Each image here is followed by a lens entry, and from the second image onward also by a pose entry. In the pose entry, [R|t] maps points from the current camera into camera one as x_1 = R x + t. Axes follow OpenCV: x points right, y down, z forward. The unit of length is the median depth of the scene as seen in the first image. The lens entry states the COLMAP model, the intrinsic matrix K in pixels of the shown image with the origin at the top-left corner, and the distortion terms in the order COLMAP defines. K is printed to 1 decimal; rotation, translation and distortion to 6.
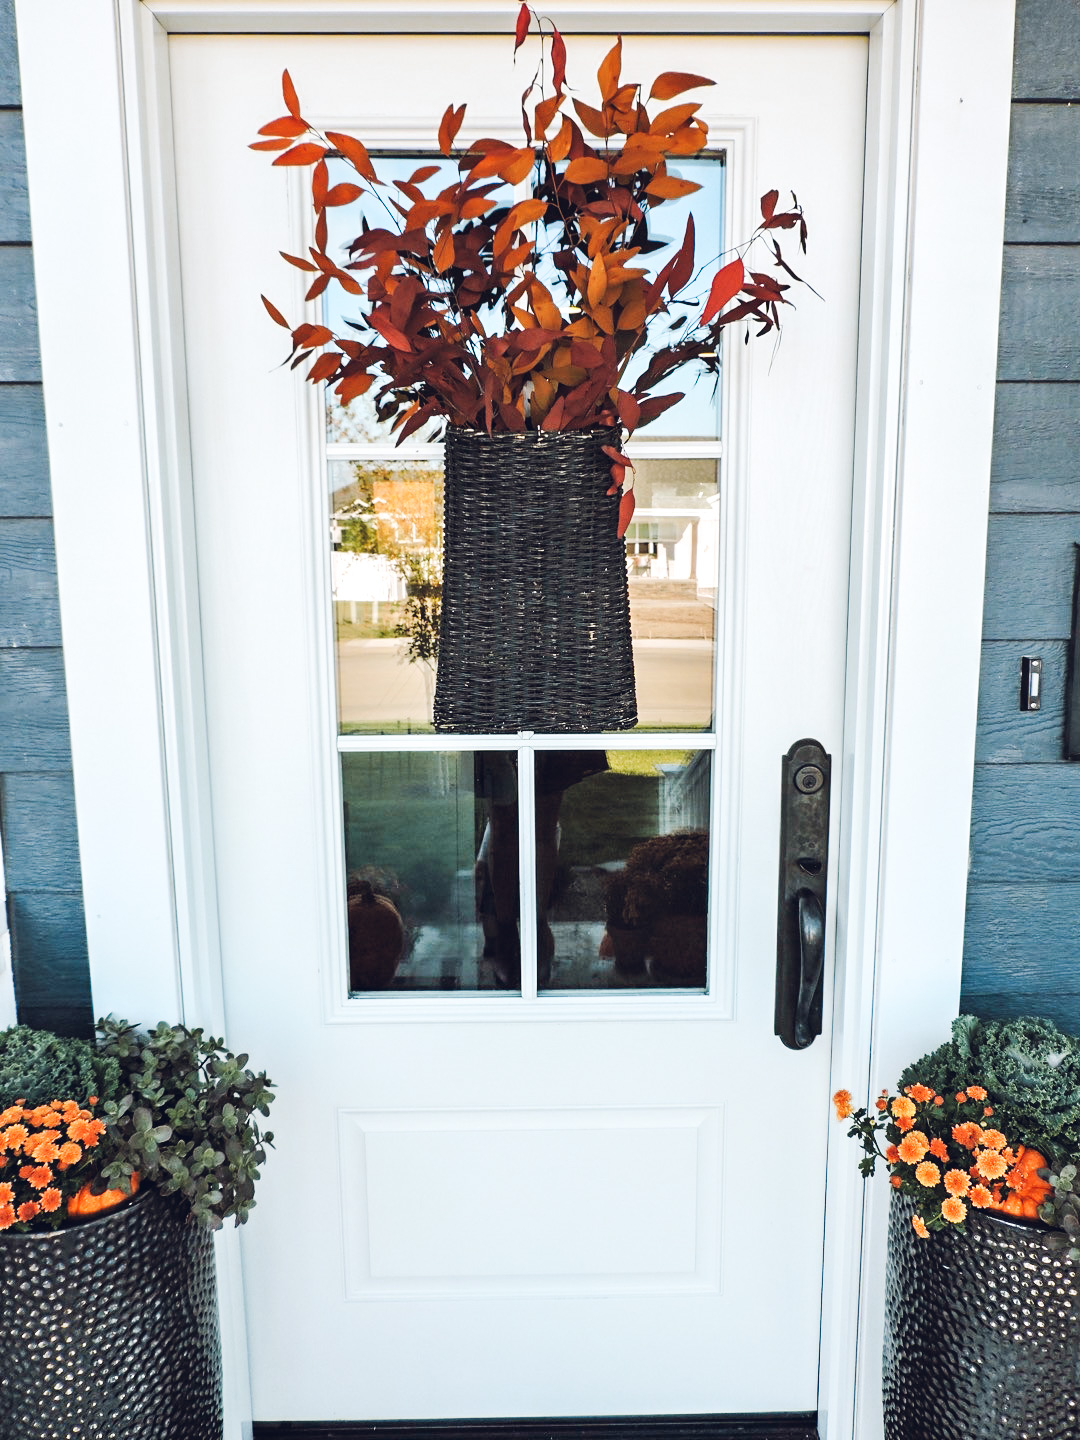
lens RADIAL K [[1134.2, 0, 544.5], [0, 1134.2, 720.2], [0, 0, 1]] dist [-0.014896, -0.001500]
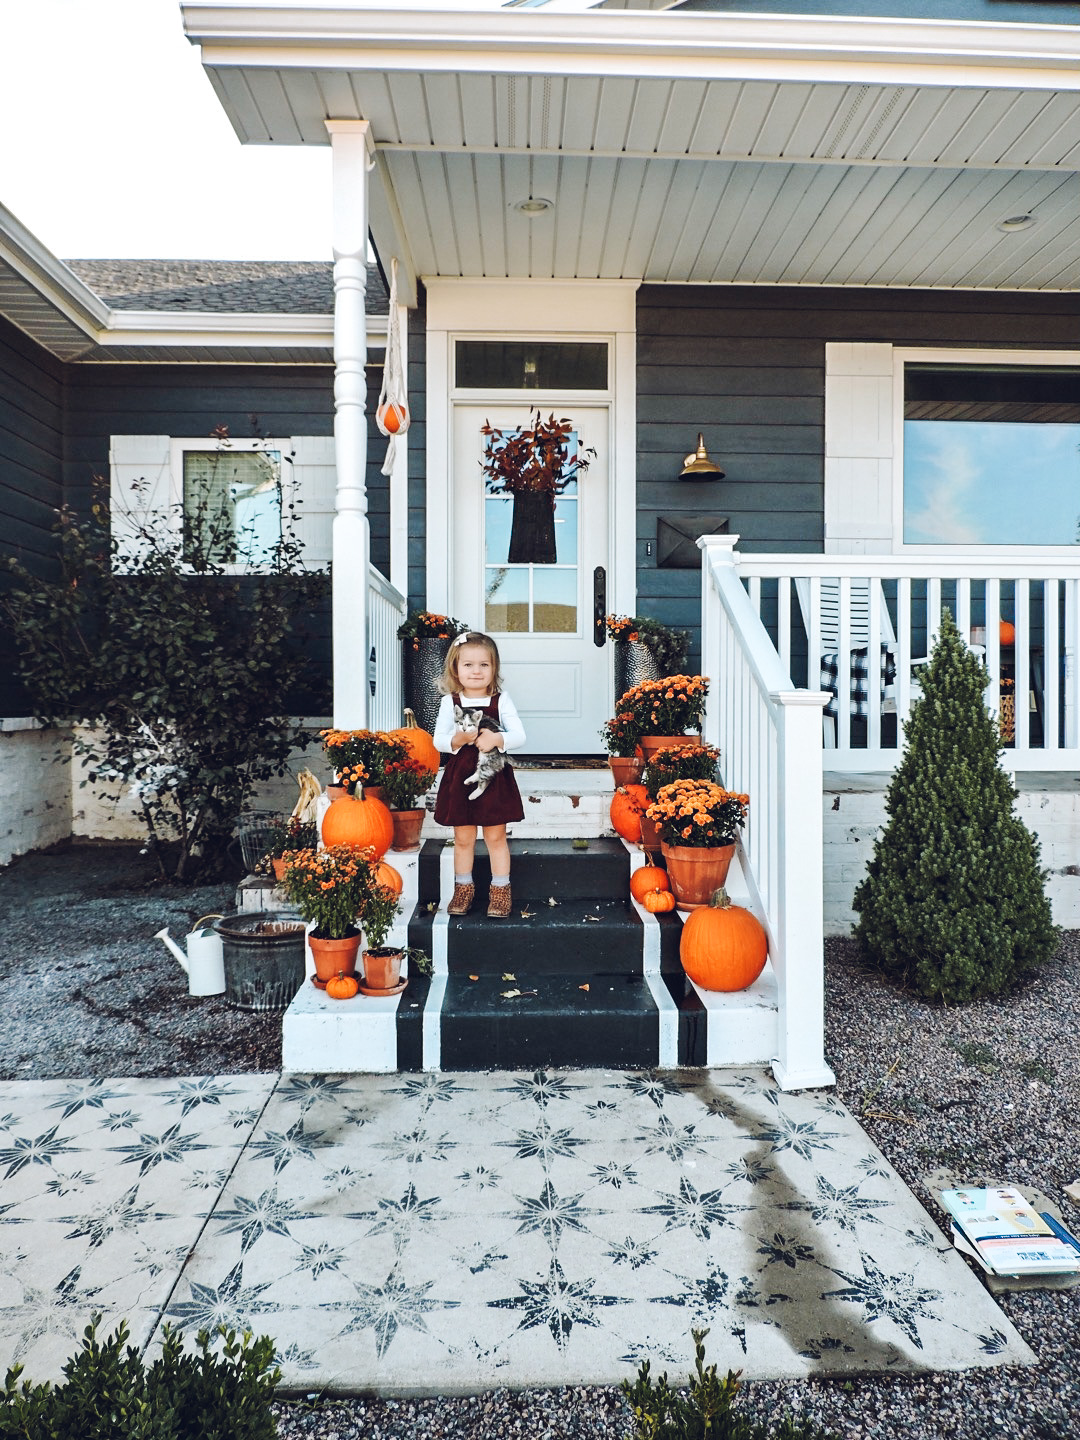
lens RADIAL K [[1019.7, 0, 547.0], [0, 1019.7, 717.0], [0, 0, 1]] dist [-0.011431, -0.001204]
pose [[0.999554, 0.007189, 0.028999, -0.072054], [-0.002562, 0.987667, -0.156550, 1.310999], [-0.029767, 0.156405, 0.987244, -2.954392]]
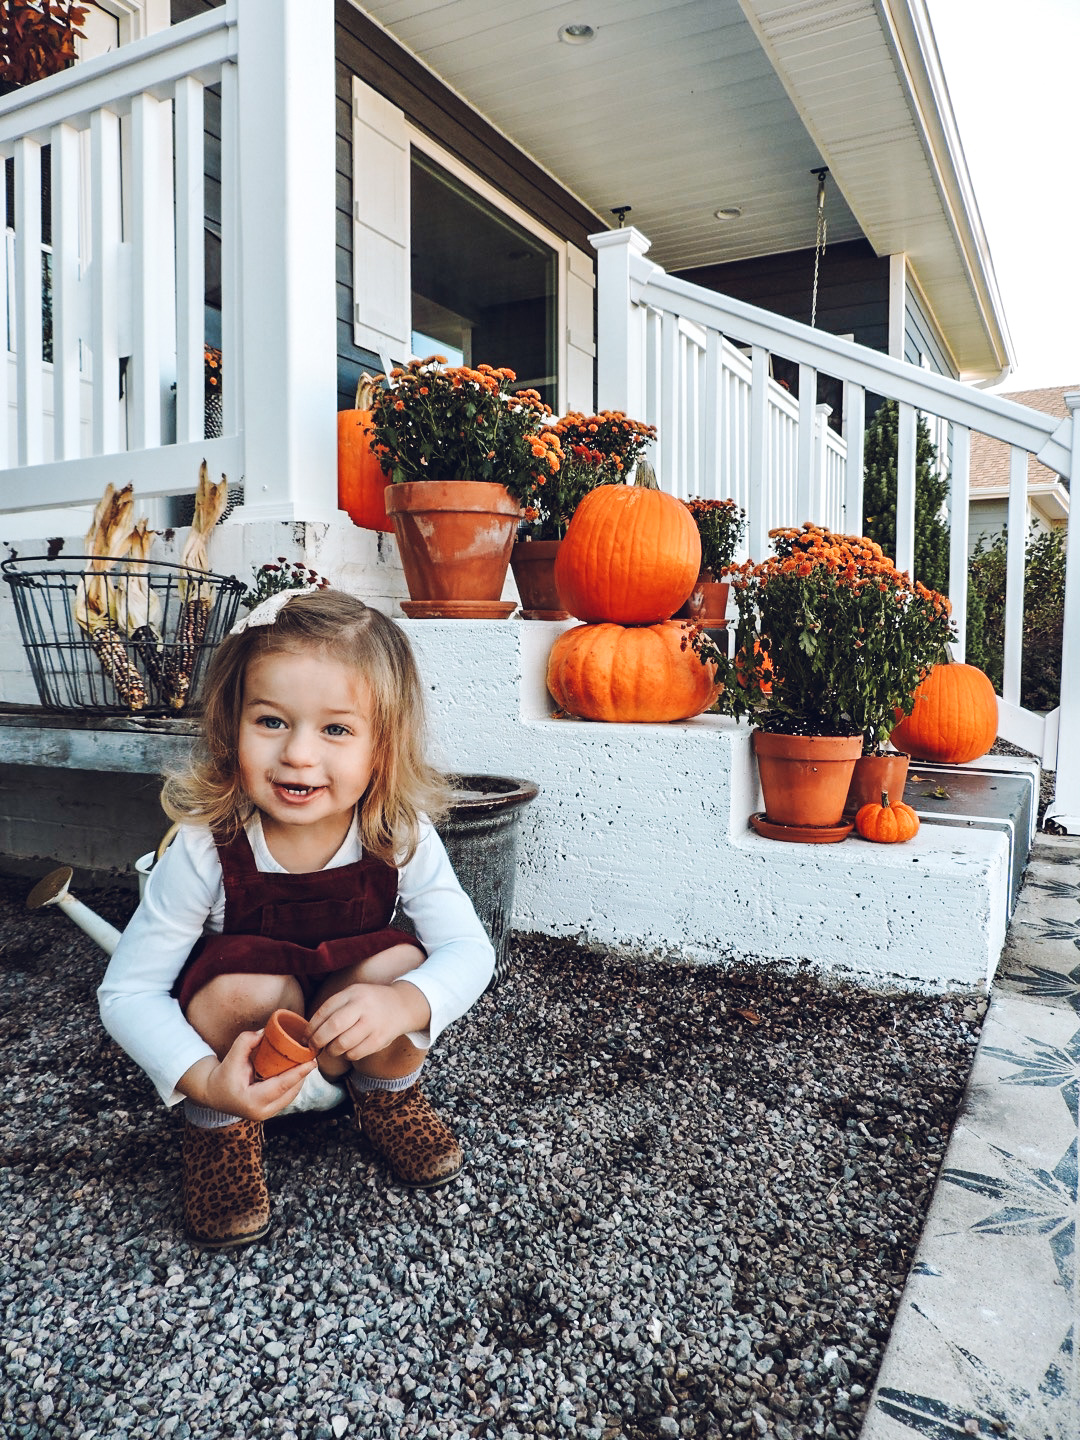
lens RADIAL K [[1023.4, 0, 542.9], [0, 1023.4, 718.4], [0, 0, 1]] dist [-0.020147, -0.000922]
pose [[0.480526, -0.054181, 0.875305, -1.576296], [0.148650, 0.988679, -0.020407, 1.396831], [-0.864290, 0.139920, 0.483140, -0.944504]]
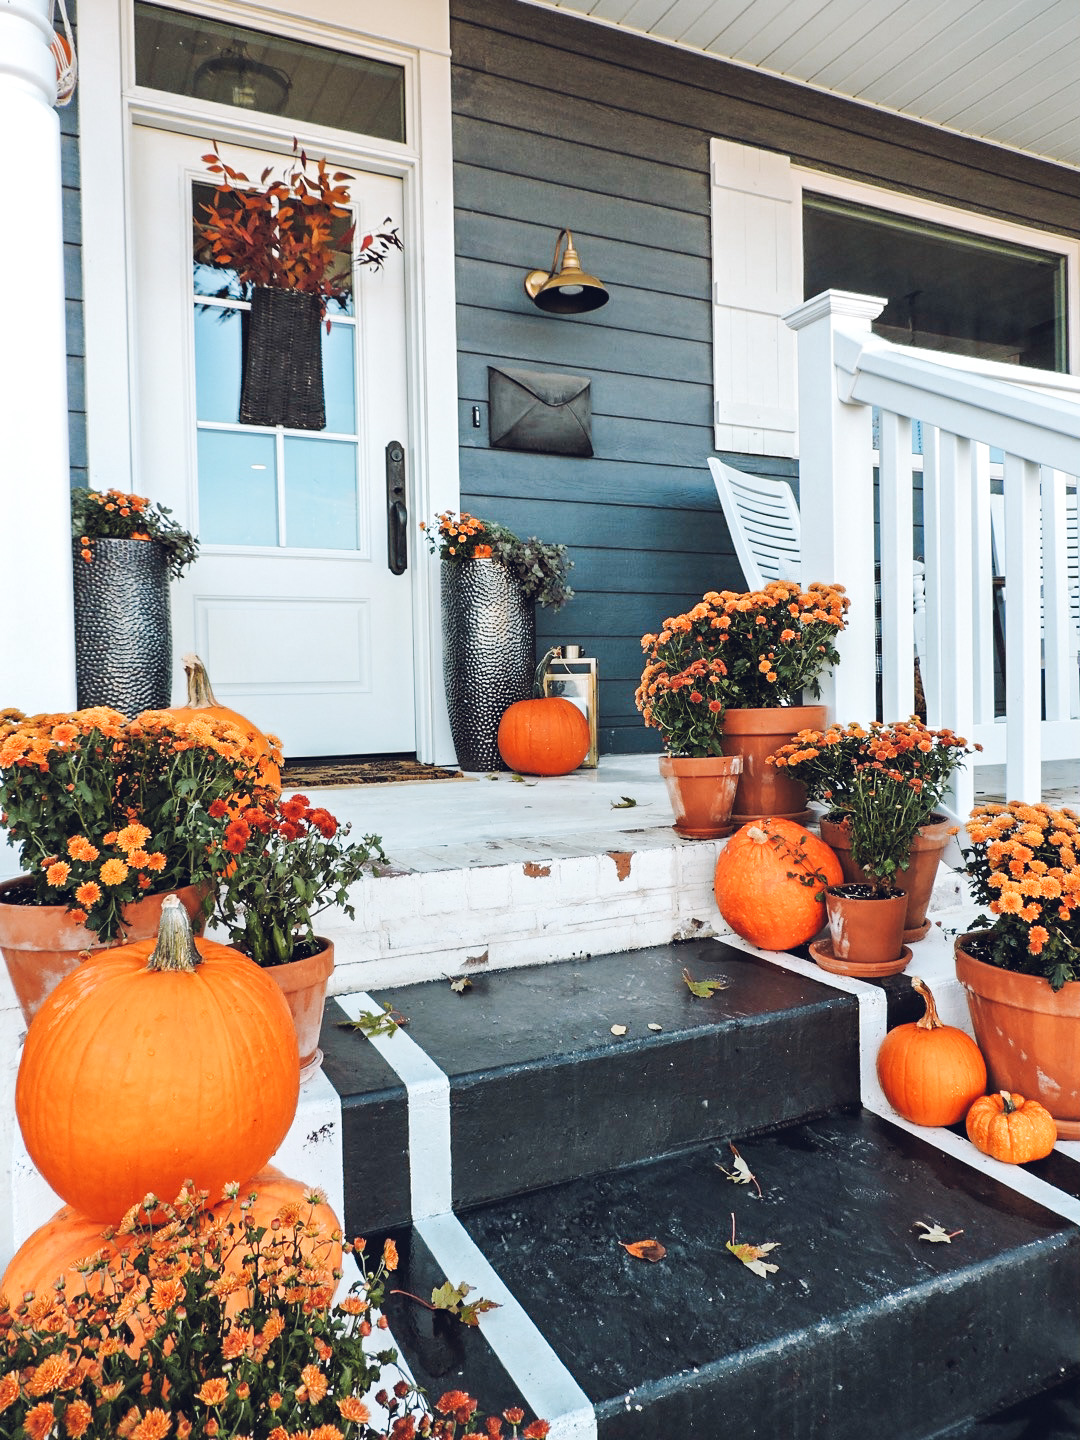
lens RADIAL K [[1023.4, 0, 542.9], [0, 1023.4, 718.4], [0, 0, 1]] dist [-0.020147, -0.000922]
pose [[0.904410, -0.025436, 0.425906, -0.508990], [0.088256, 0.987785, -0.128417, 1.074631], [-0.417438, 0.153730, 0.895607, -1.200664]]
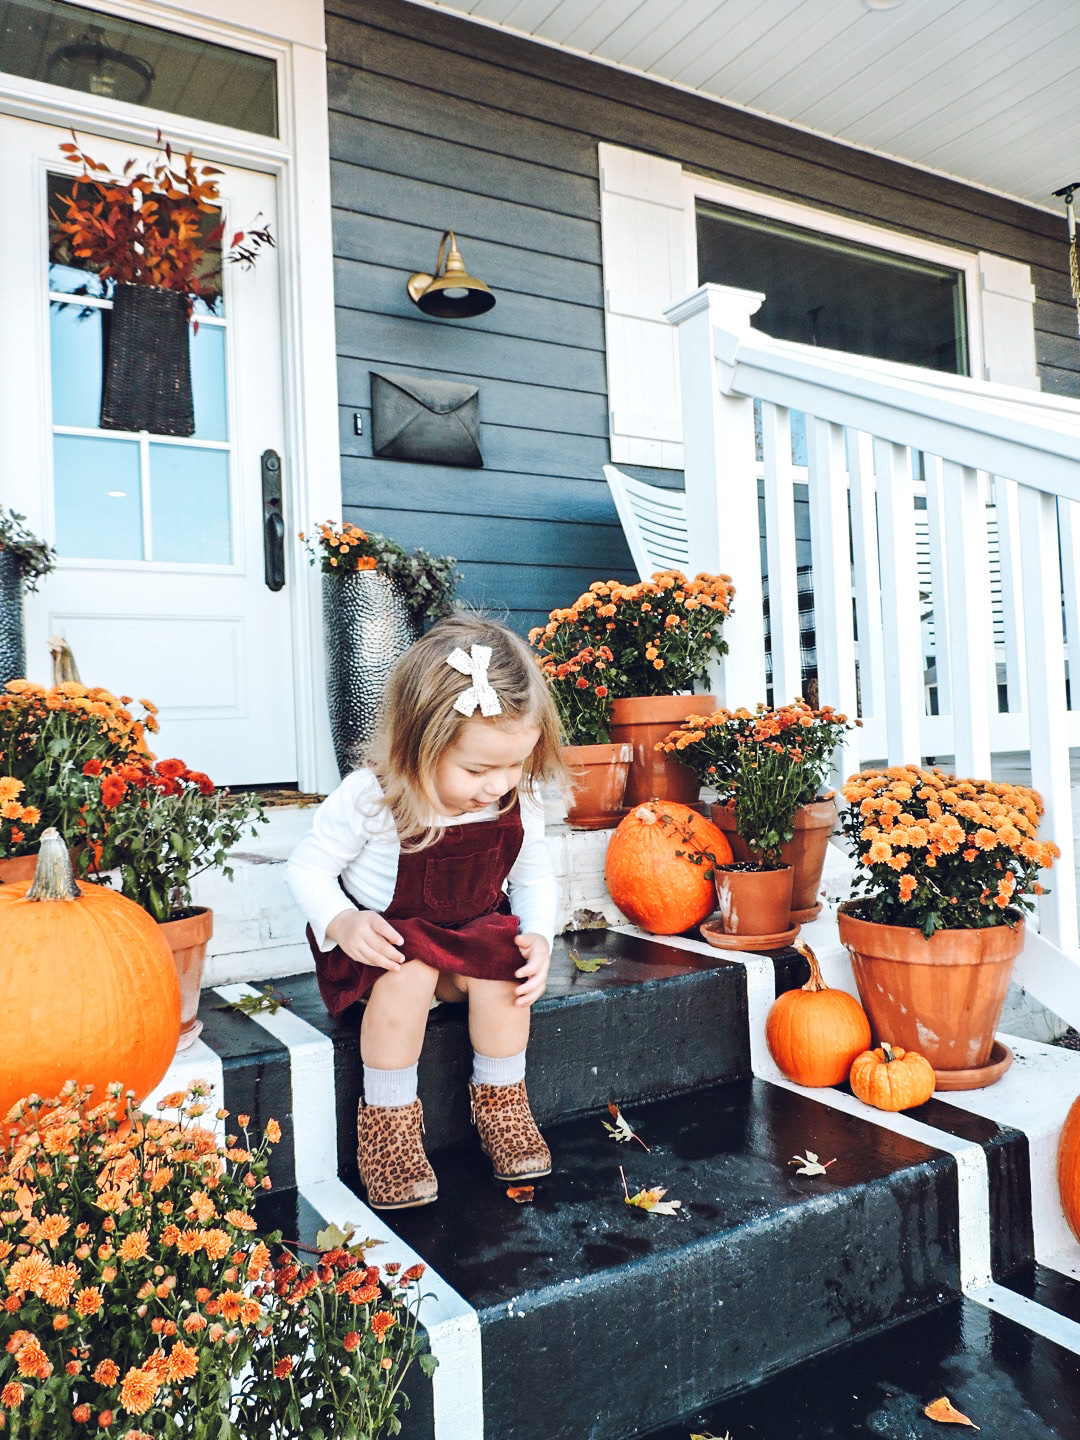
lens RADIAL K [[1134.2, 0, 544.5], [0, 1134.2, 720.2], [0, 0, 1]] dist [-0.014896, -0.001500]
pose [[0.861683, -0.020525, 0.507031, -0.542651], [0.122433, 0.978072, -0.168478, 1.174733], [-0.492455, 0.207252, 0.845302, -1.290562]]
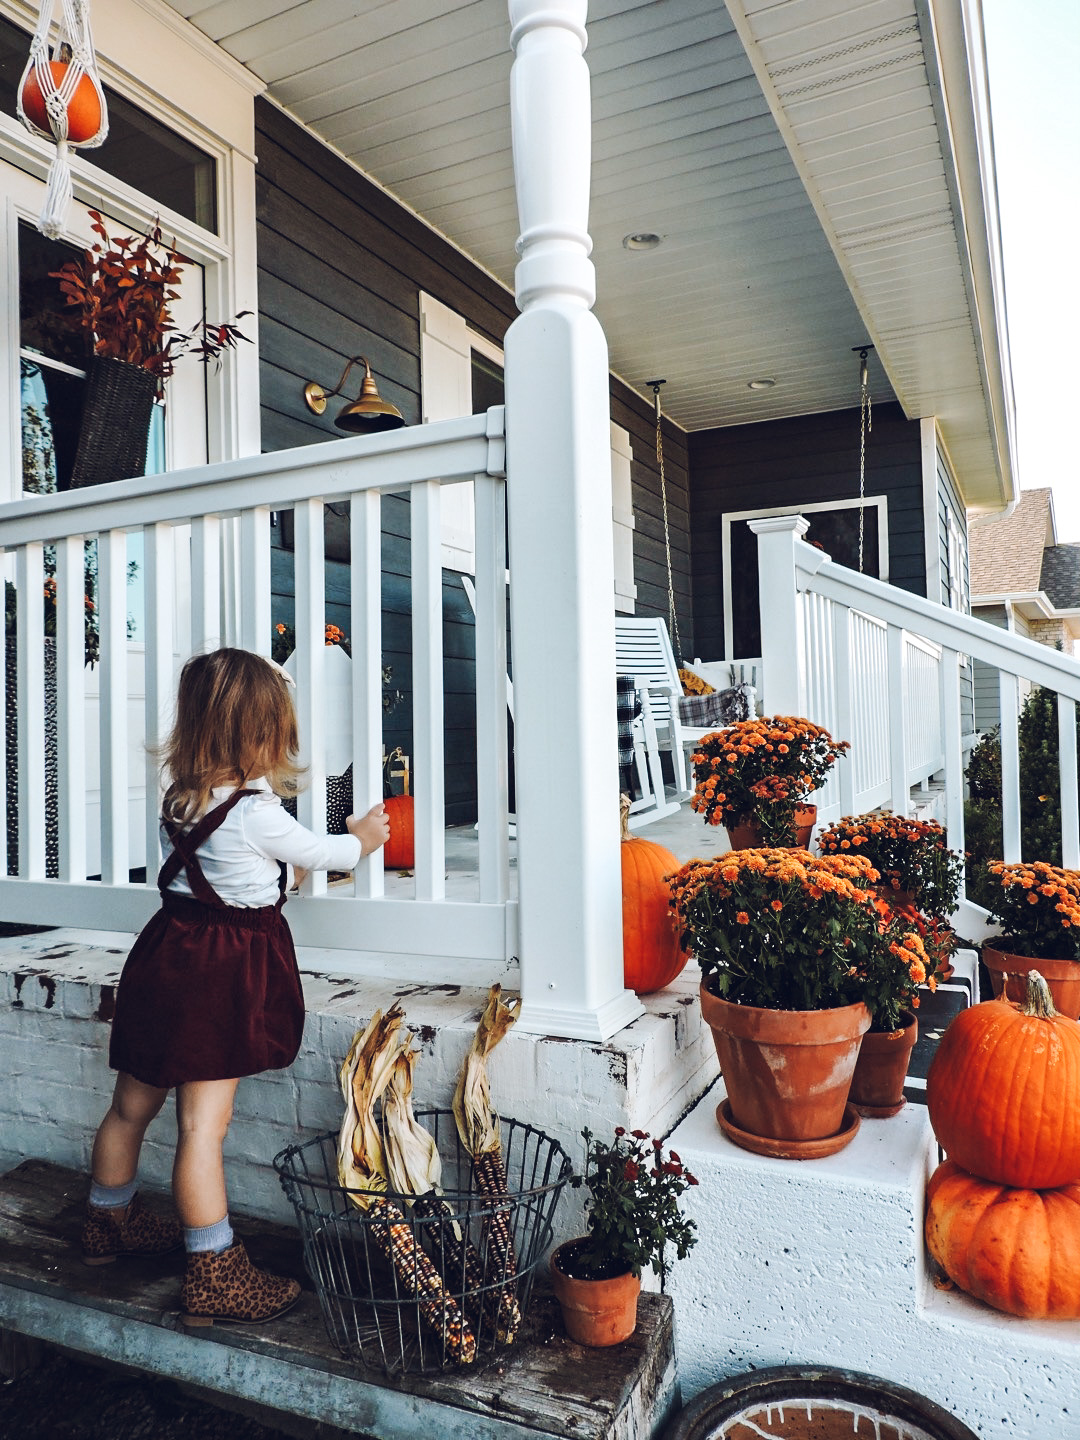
lens RADIAL K [[1019.7, 0, 547.0], [0, 1019.7, 717.0], [0, 0, 1]] dist [-0.011431, -0.001204]
pose [[0.445065, 0.002811, 0.895494, -1.562639], [0.181427, 0.978974, -0.093243, 0.842293], [-0.876927, 0.203966, 0.435197, -0.570595]]
